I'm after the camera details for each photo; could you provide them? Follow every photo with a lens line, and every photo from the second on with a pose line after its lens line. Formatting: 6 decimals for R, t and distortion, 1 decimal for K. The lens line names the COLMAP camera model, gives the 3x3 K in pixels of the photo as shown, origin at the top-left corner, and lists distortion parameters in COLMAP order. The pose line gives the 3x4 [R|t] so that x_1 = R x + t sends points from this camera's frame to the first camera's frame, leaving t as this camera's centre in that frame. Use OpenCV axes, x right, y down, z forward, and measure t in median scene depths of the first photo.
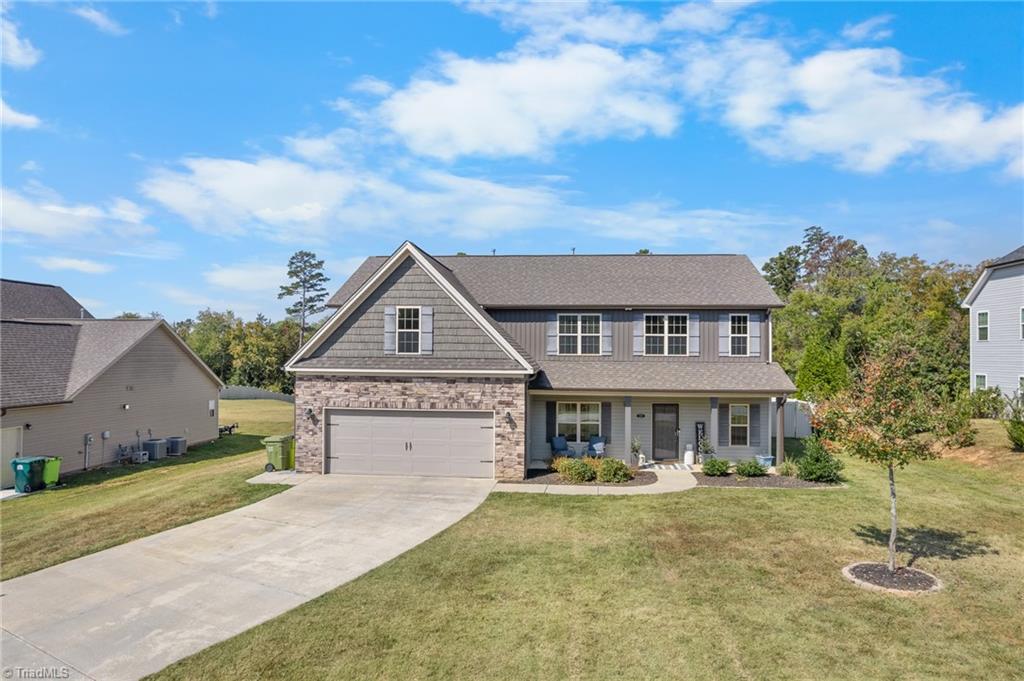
lens RADIAL K [[656.0, 0, 512.0], [0, 656.0, 340.5], [0, 0, 1]] dist [-0.070644, 0.053193]
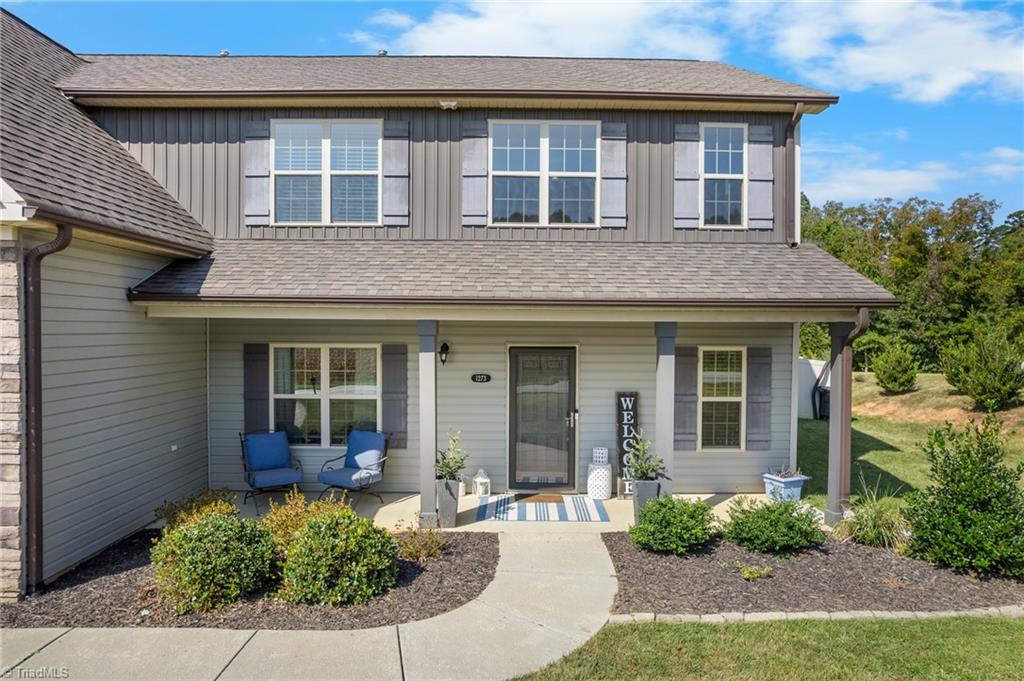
lens RADIAL K [[656.0, 0, 512.0], [0, 656.0, 340.5], [0, 0, 1]] dist [-0.070644, 0.053193]
pose [[0.994349, -0.003525, 0.106100, 0.175554], [-0.001013, 0.999088, 0.042688, 0.076275], [-0.106154, -0.042554, 0.993439, 0.609549]]
